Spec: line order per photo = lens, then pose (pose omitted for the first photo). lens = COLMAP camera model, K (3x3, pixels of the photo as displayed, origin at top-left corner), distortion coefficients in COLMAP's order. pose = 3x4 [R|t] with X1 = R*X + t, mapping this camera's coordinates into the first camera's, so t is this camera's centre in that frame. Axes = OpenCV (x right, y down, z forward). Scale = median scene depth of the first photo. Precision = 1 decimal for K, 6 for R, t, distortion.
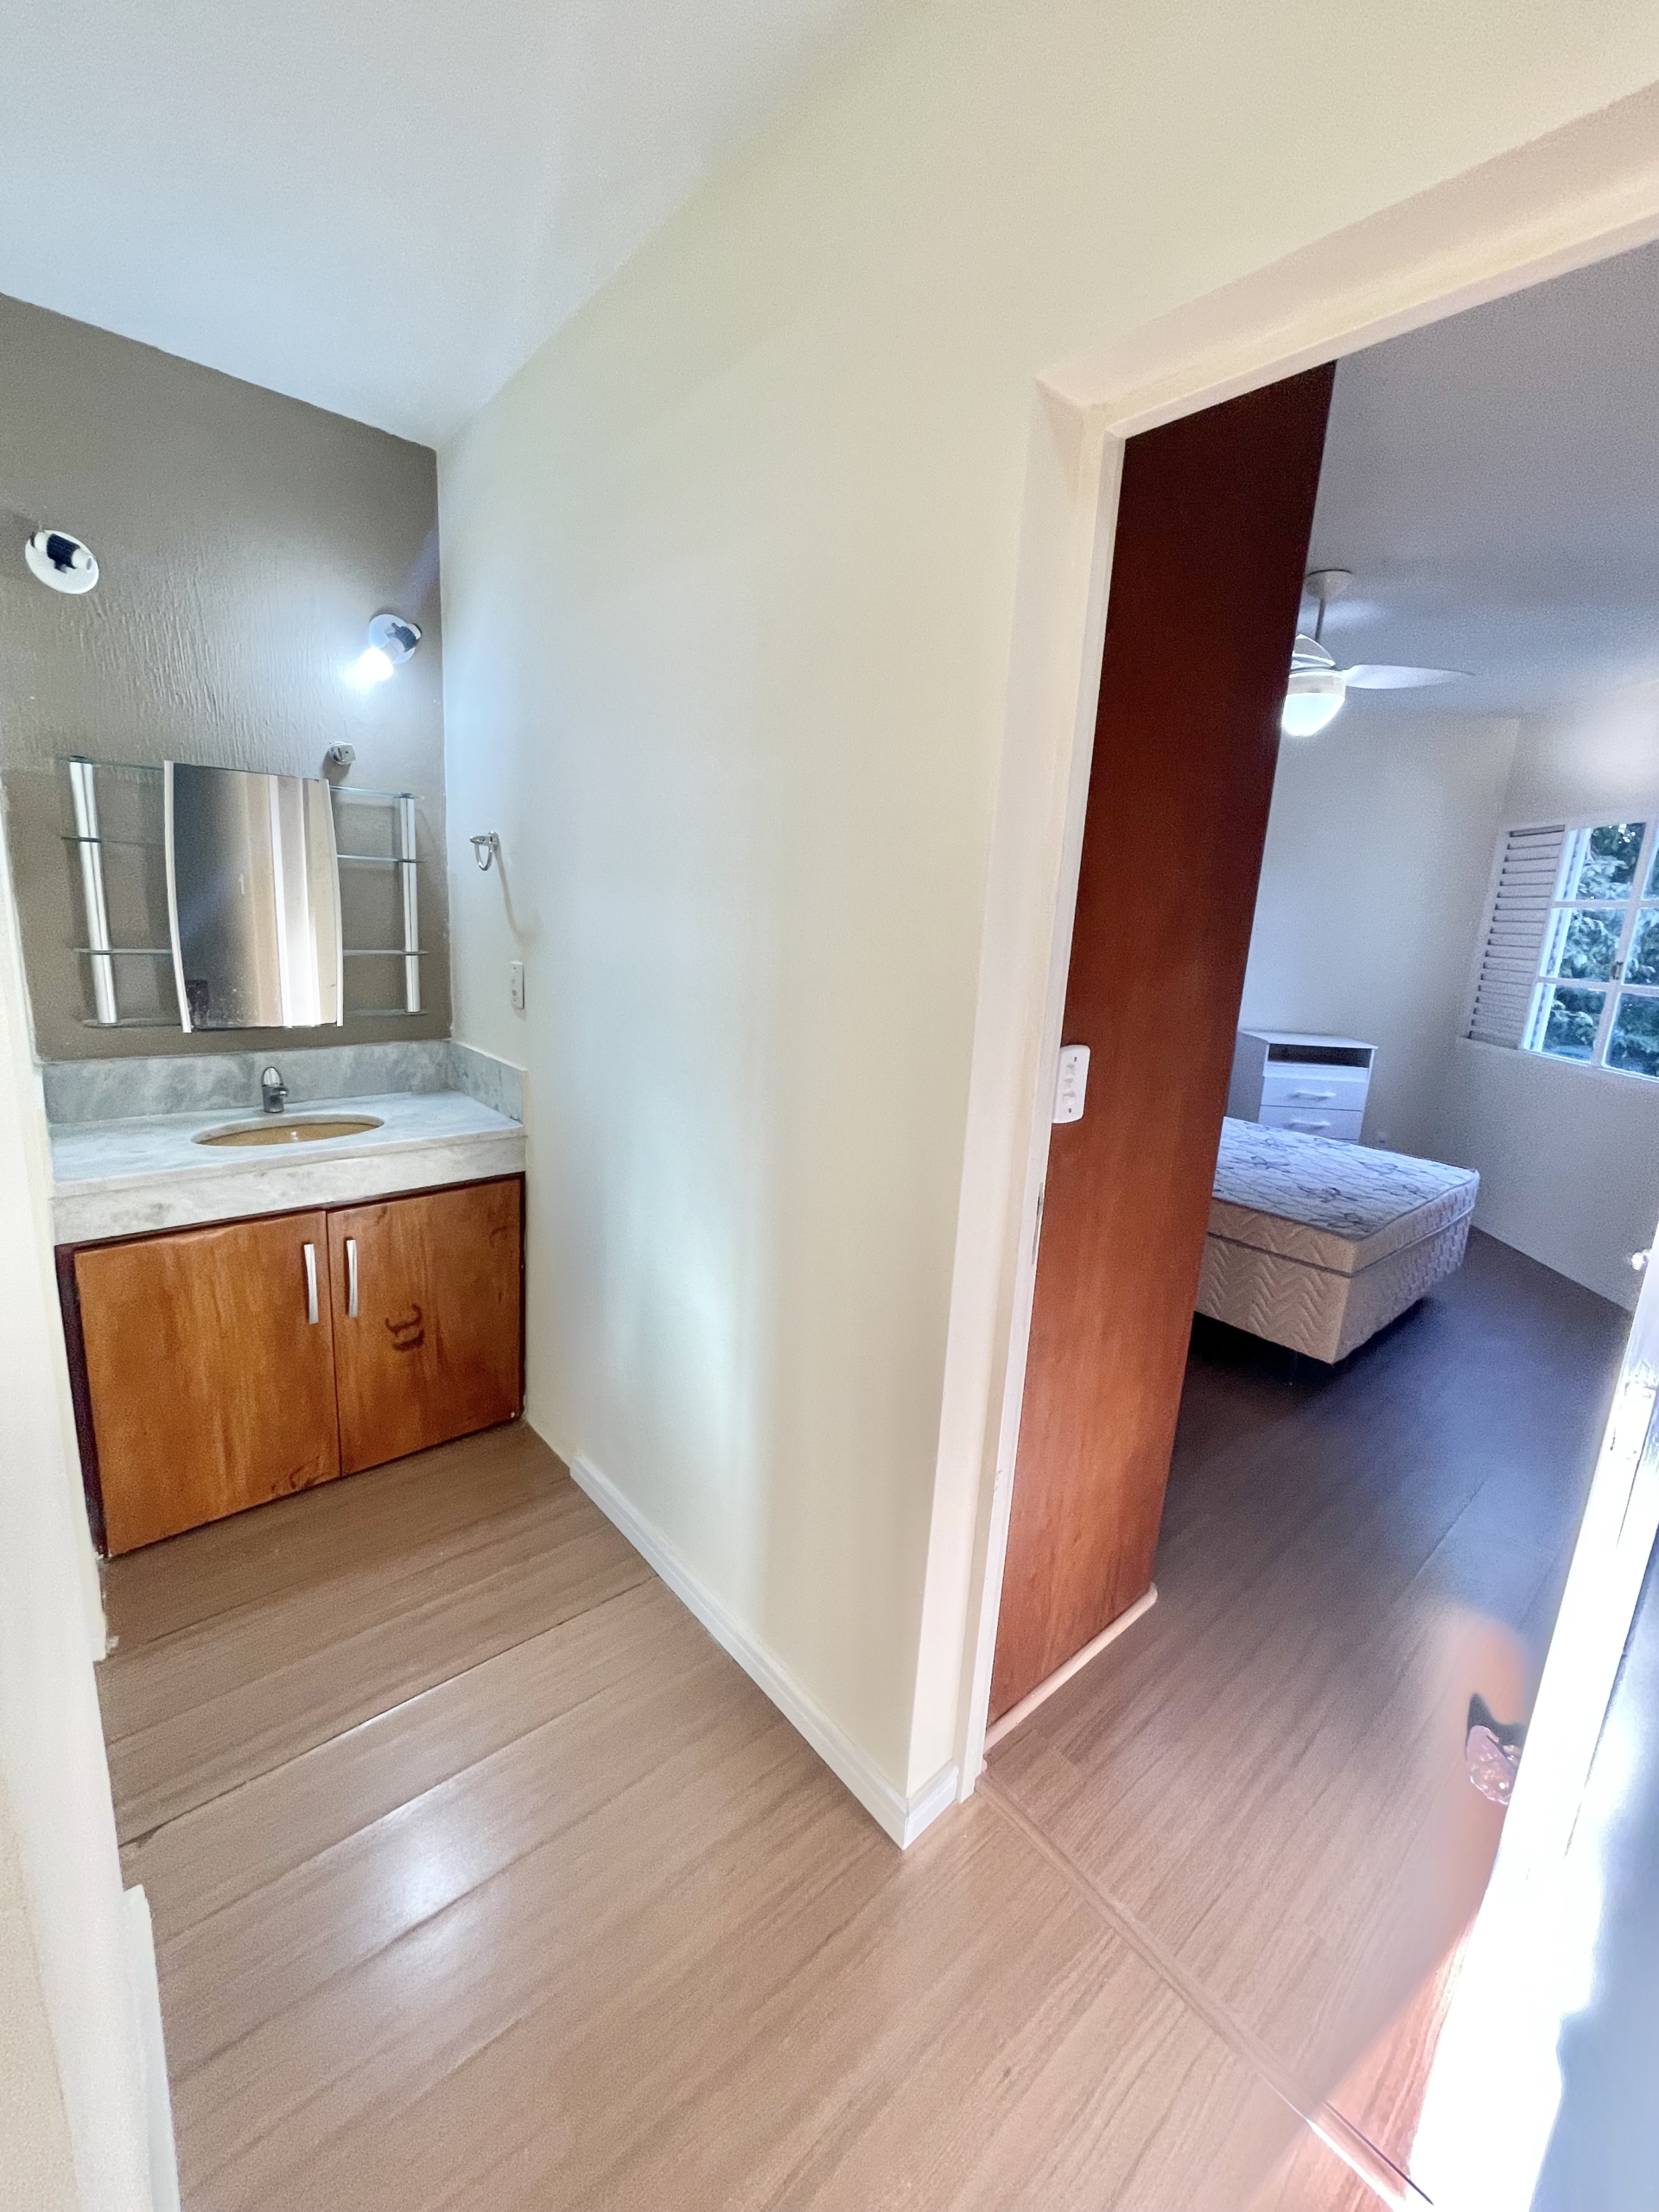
lens RADIAL K [[897.4, 0, 828.4], [0, 897.4, 1095.8], [0, 0, 1]] dist [0.001664, 0.000500]
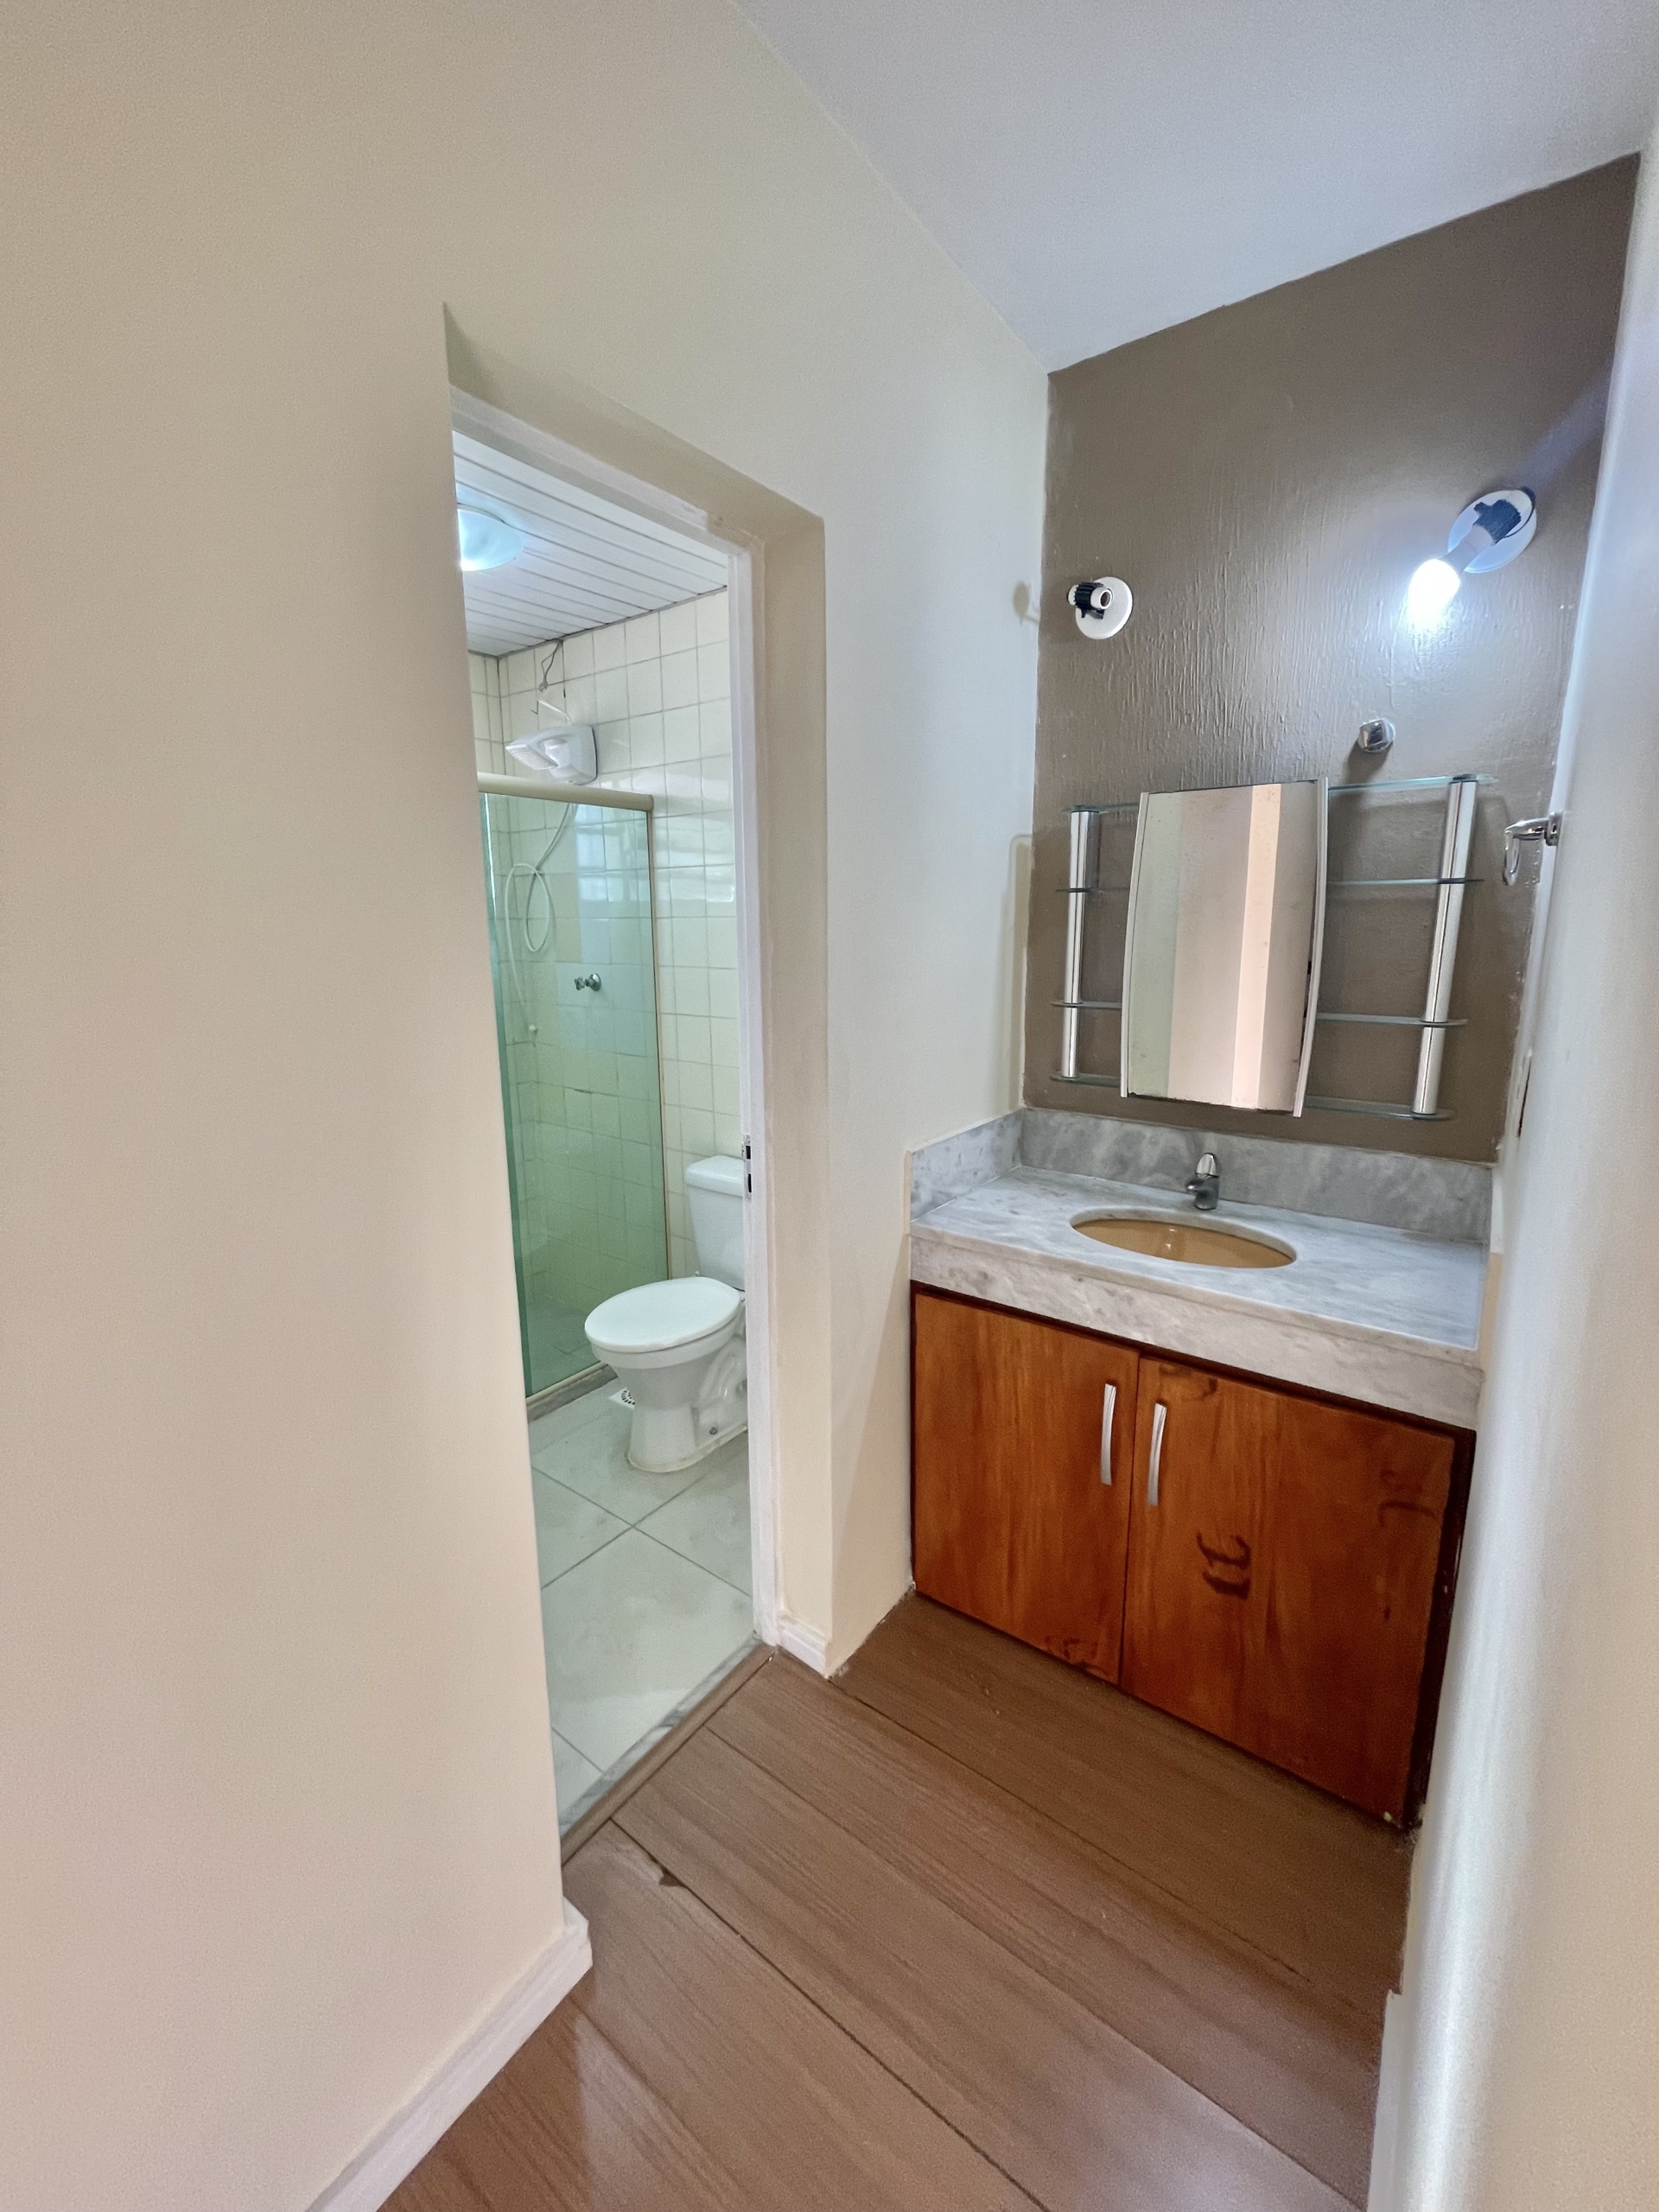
lens RADIAL K [[902.2, 0, 827.8], [0, 902.2, 1089.9], [0, 0, 1]] dist [-0.000779, 0.000148]
pose [[0.209265, 0.131099, -0.969031, 0.086818], [-0.188671, 0.977765, 0.091536, -0.100807], [0.959485, 0.163673, 0.229346, 0.497398]]
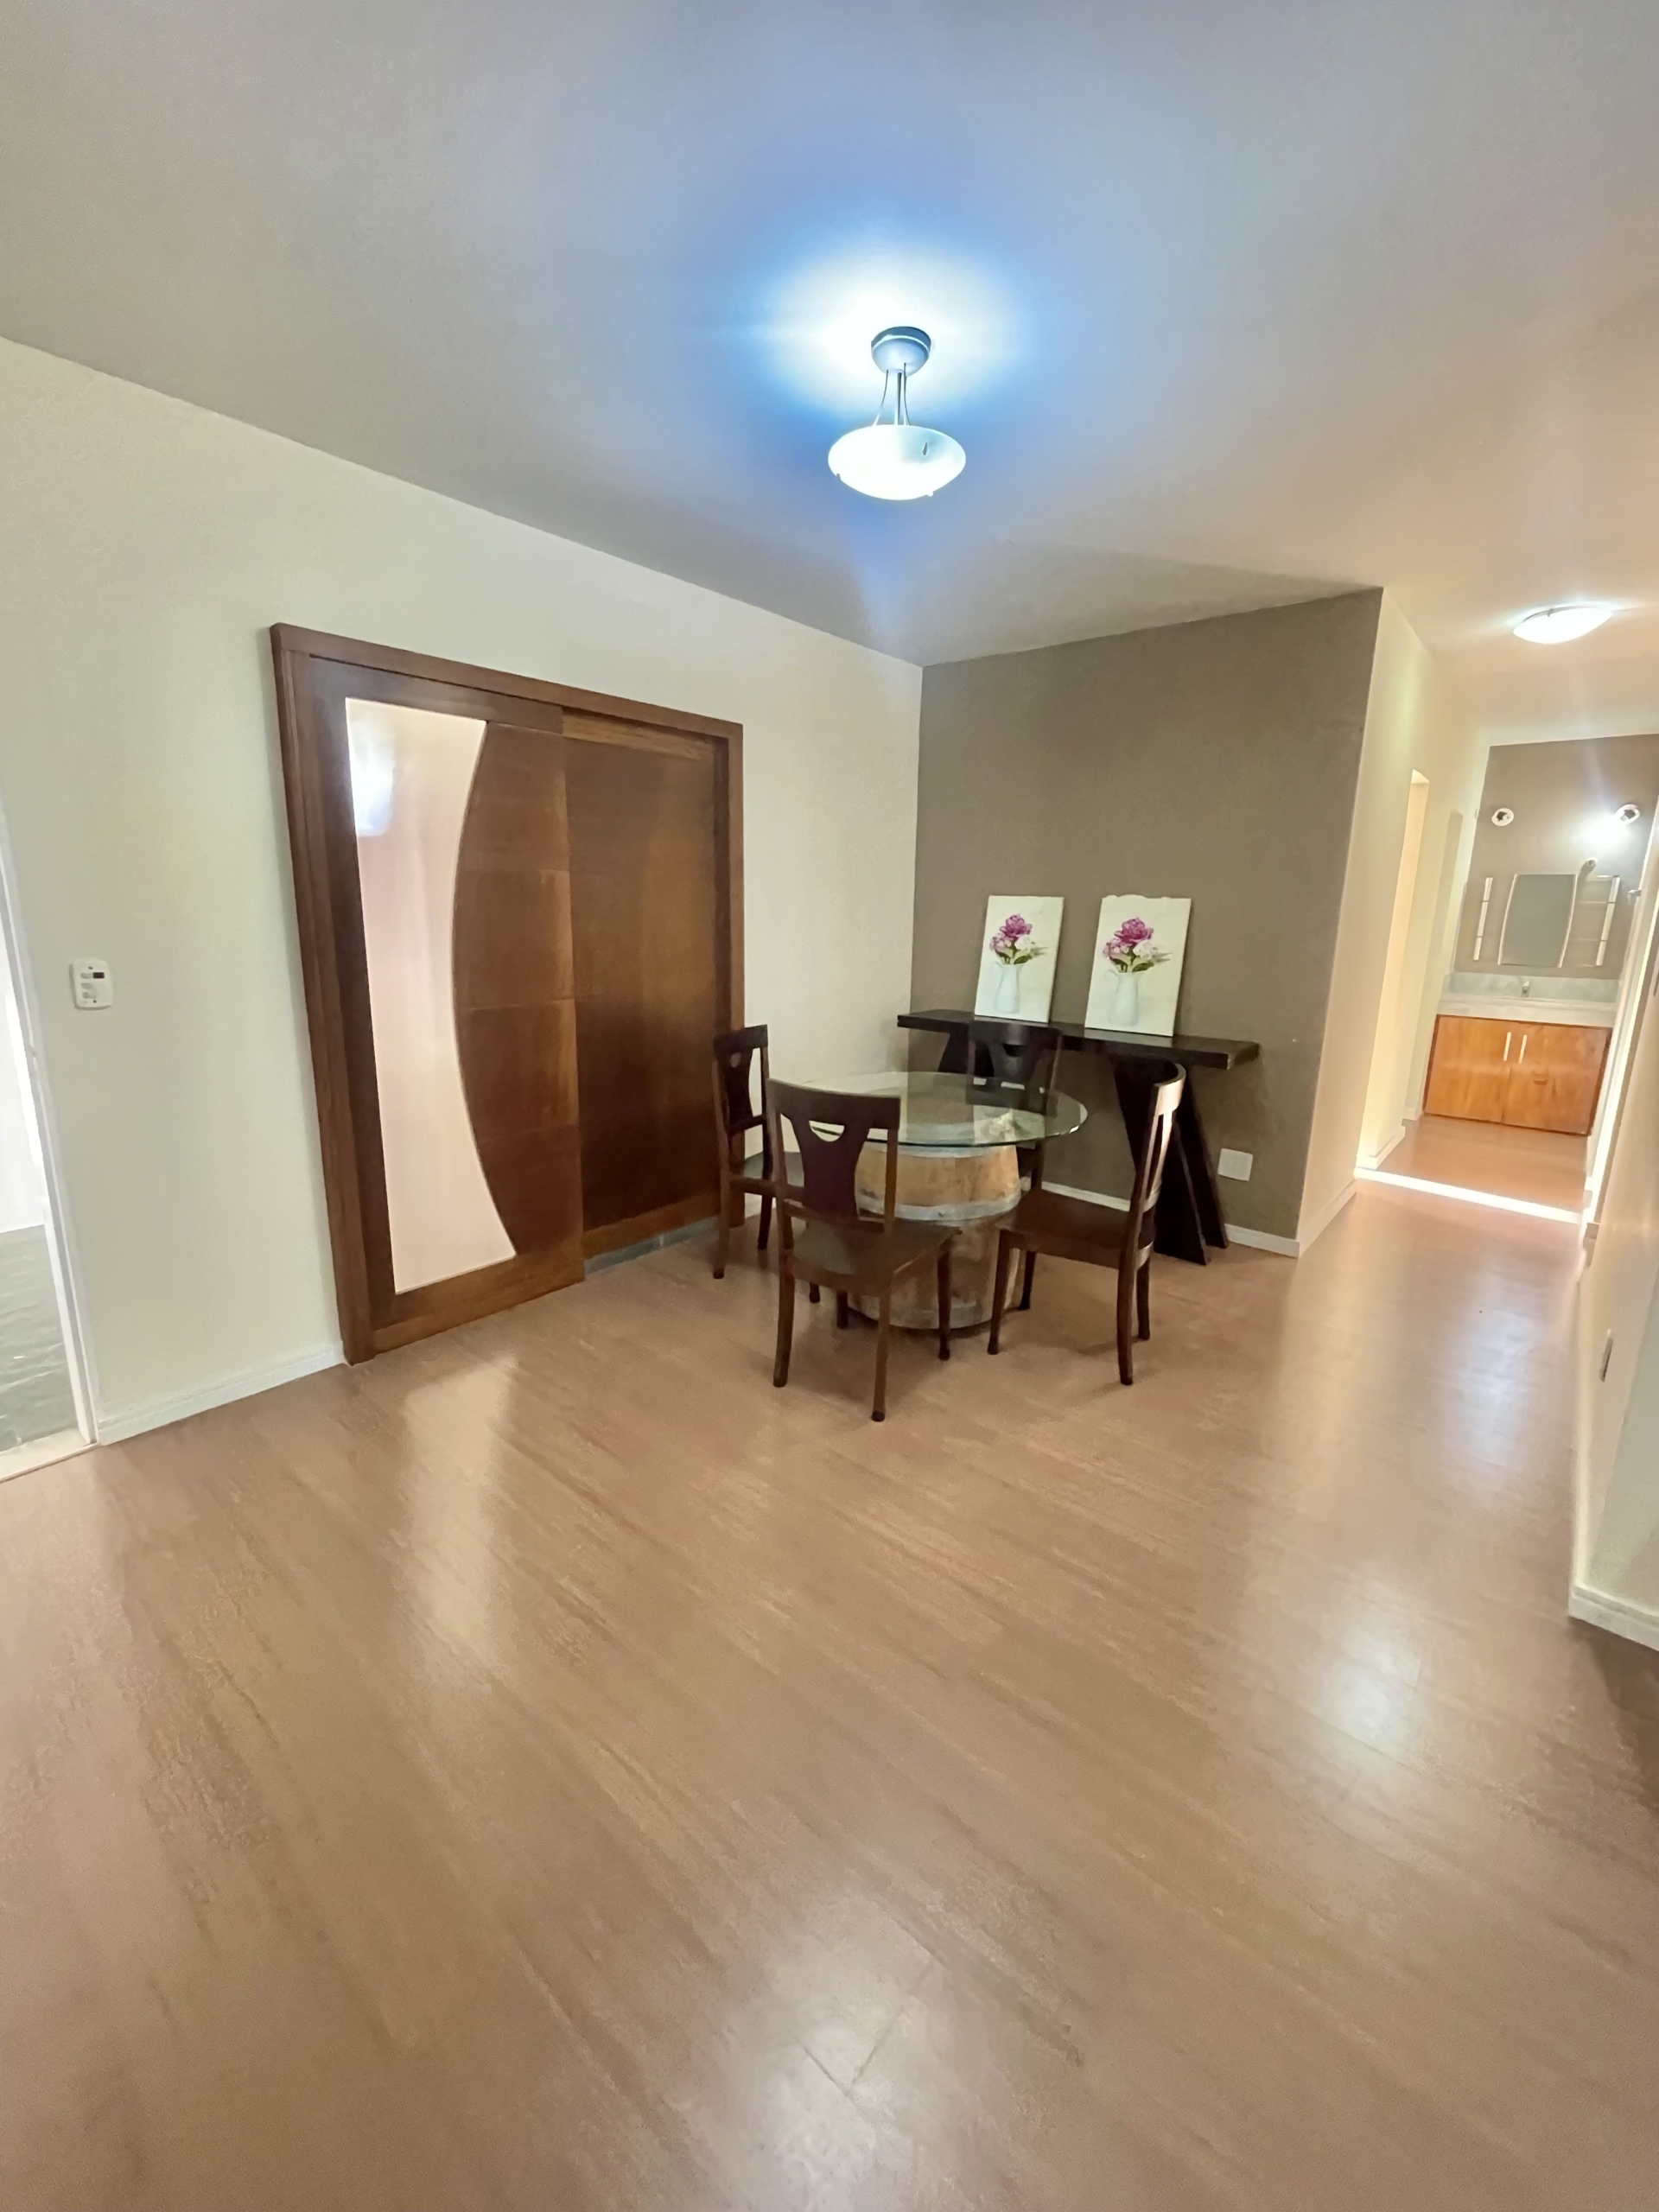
lens RADIAL K [[897.4, 0, 828.4], [0, 897.4, 1095.8], [0, 0, 1]] dist [0.001664, 0.000500]
pose [[0.150972, 0.156080, -0.976139, 1.832677], [-0.220505, 0.967894, 0.120658, 0.460480], [0.963631, 0.197027, 0.180541, -1.511689]]
